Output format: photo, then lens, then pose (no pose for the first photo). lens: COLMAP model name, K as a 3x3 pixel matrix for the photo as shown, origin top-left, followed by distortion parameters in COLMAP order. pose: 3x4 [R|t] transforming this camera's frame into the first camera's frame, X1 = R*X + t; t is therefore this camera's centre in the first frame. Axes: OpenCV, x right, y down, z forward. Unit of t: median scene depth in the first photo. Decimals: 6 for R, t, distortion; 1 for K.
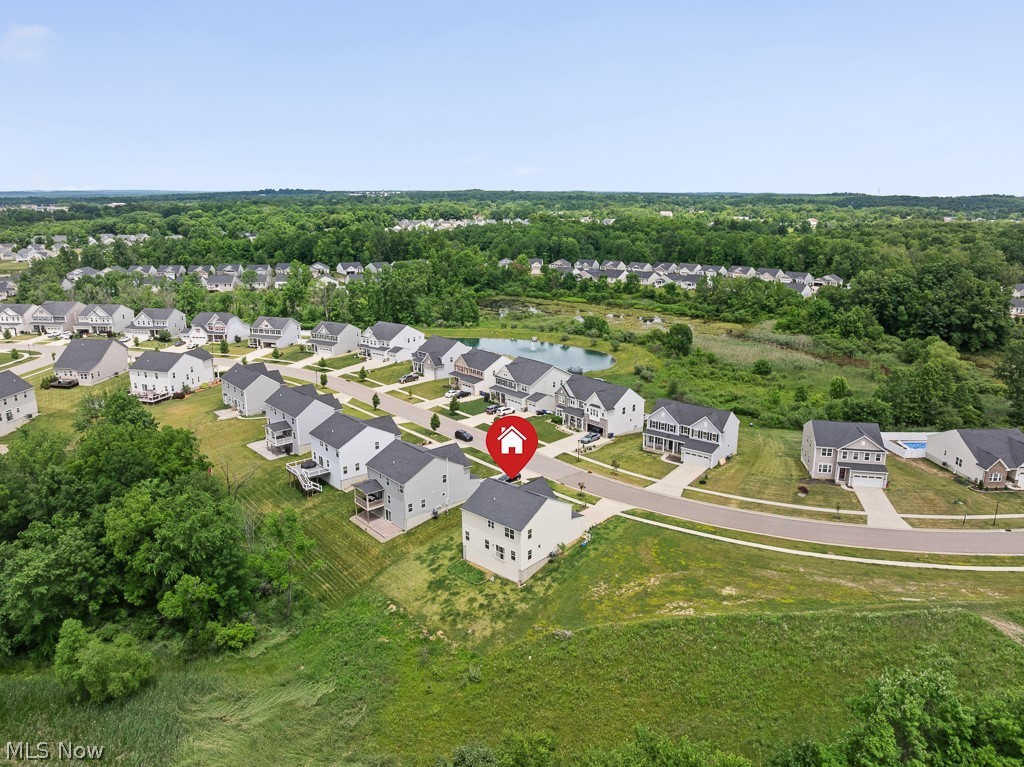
lens RADIAL K [[732.4, 0, 510.2], [0, 732.4, 346.2], [0, 0, 1]] dist [-0.008949, -0.001389]
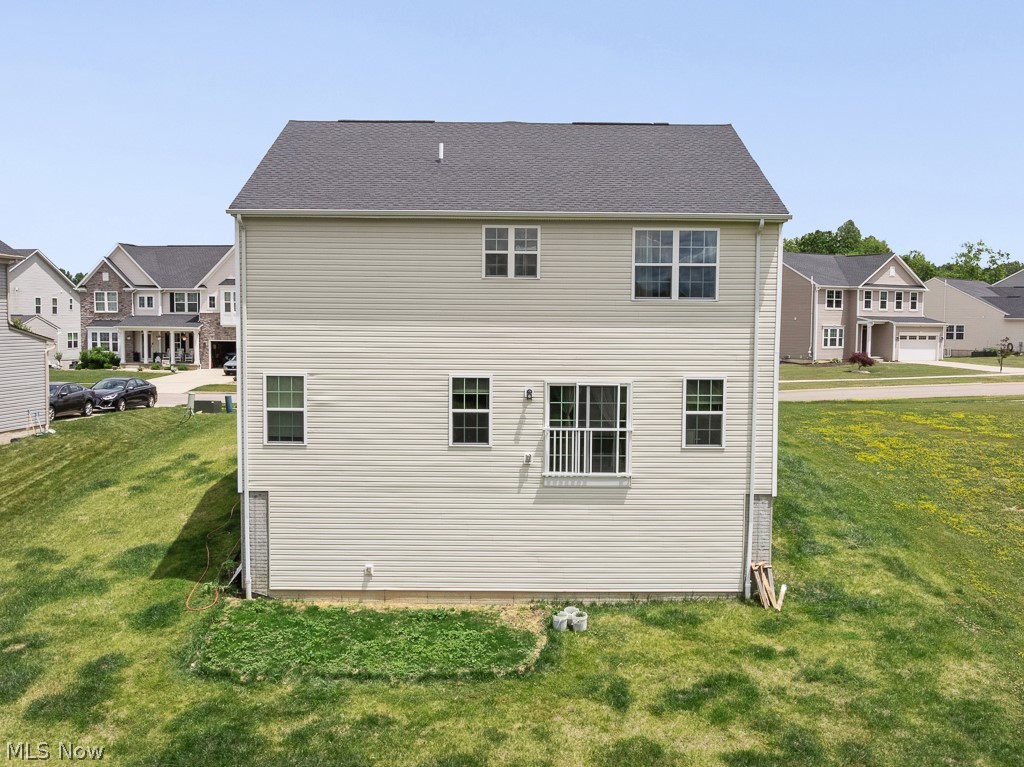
lens RADIAL K [[1011.5, 0, 512.0], [0, 1011.5, 383.5], [0, 0, 1]] dist [-0.048308, 0.001717]
pose [[0.746231, -0.035395, 0.664745, -0.165874], [0.134404, 0.986031, -0.098377, 0.296354], [-0.651977, 0.162756, 0.740565, 0.872429]]
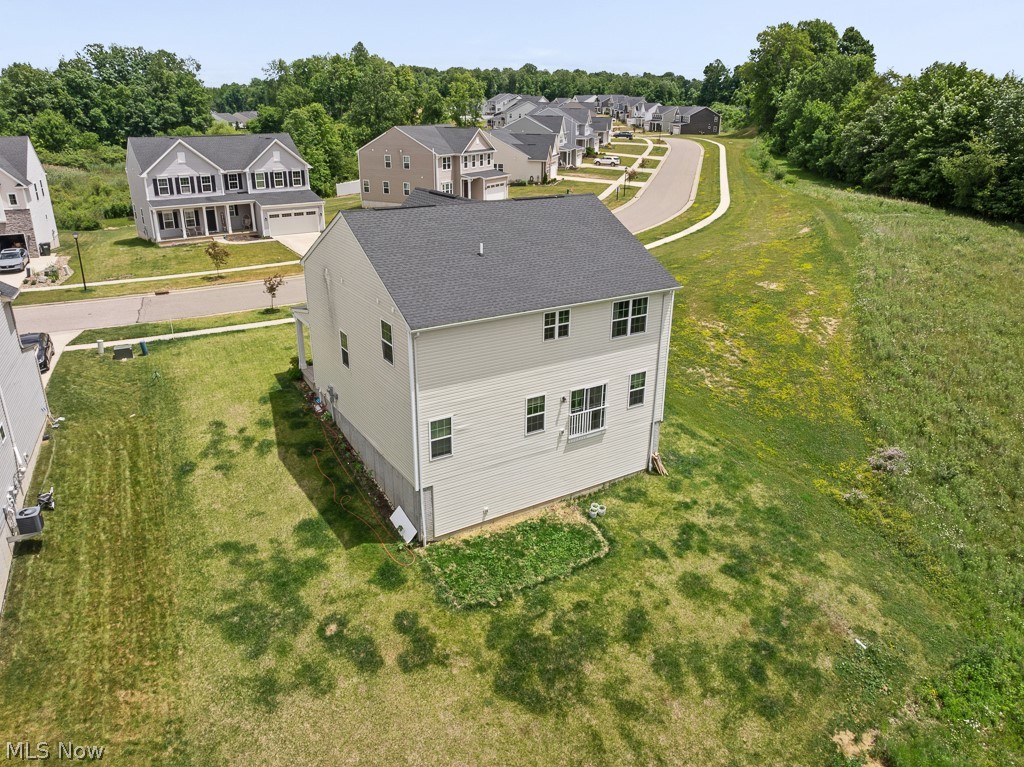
lens RADIAL K [[721.9, 0, 512.0], [0, 721.9, 383.5], [0, 0, 1]] dist [-0.041441, -0.003669]
pose [[0.284896, -0.348420, 0.892993, -0.266642], [0.197344, 0.932963, 0.301056, 0.188339], [-0.938024, 0.090457, 0.334556, 0.953860]]
